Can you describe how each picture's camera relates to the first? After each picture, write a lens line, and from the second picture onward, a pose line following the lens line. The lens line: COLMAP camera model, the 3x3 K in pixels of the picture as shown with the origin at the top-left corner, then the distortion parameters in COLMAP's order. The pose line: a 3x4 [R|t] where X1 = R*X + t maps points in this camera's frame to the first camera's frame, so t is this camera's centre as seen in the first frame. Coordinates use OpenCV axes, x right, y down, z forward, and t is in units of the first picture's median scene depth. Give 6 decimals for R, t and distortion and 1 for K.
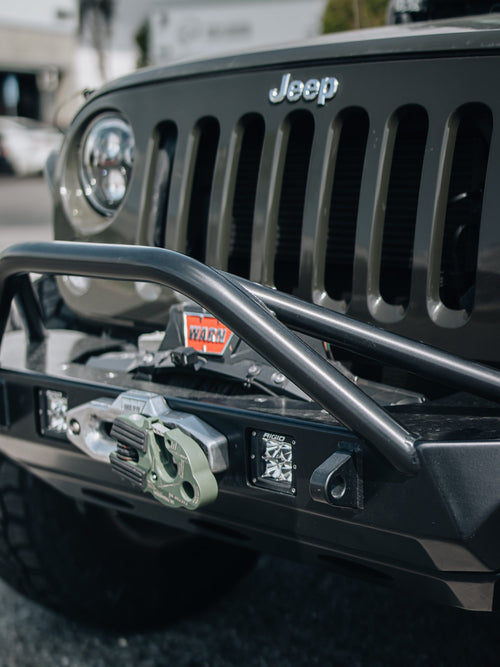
lens RADIAL K [[1216.0, 0, 250.6], [0, 1216.0, 334.4], [0, 0, 1]] dist [-0.007522, 0.000000]
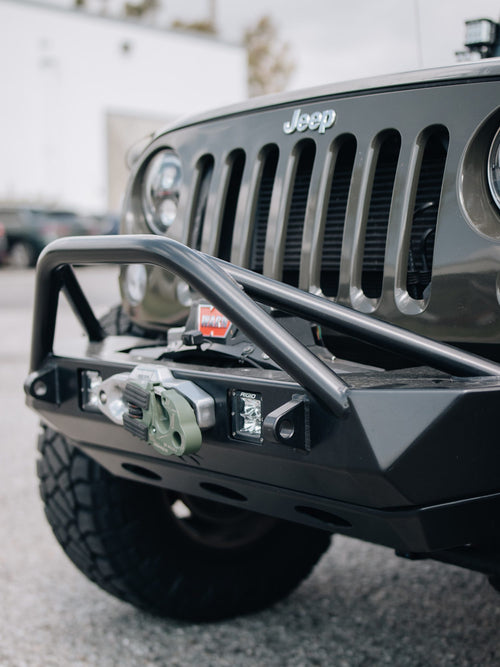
lens RADIAL K [[1216.0, 0, 251.3], [0, 1216.0, 330.4], [0, 0, 1]] dist [-0.007522, 0.000000]
pose [[0.989616, 0.018837, -0.142494, 0.159640], [-0.030698, 0.996200, -0.081507, 0.098324], [0.140417, 0.085035, 0.986434, -0.153447]]
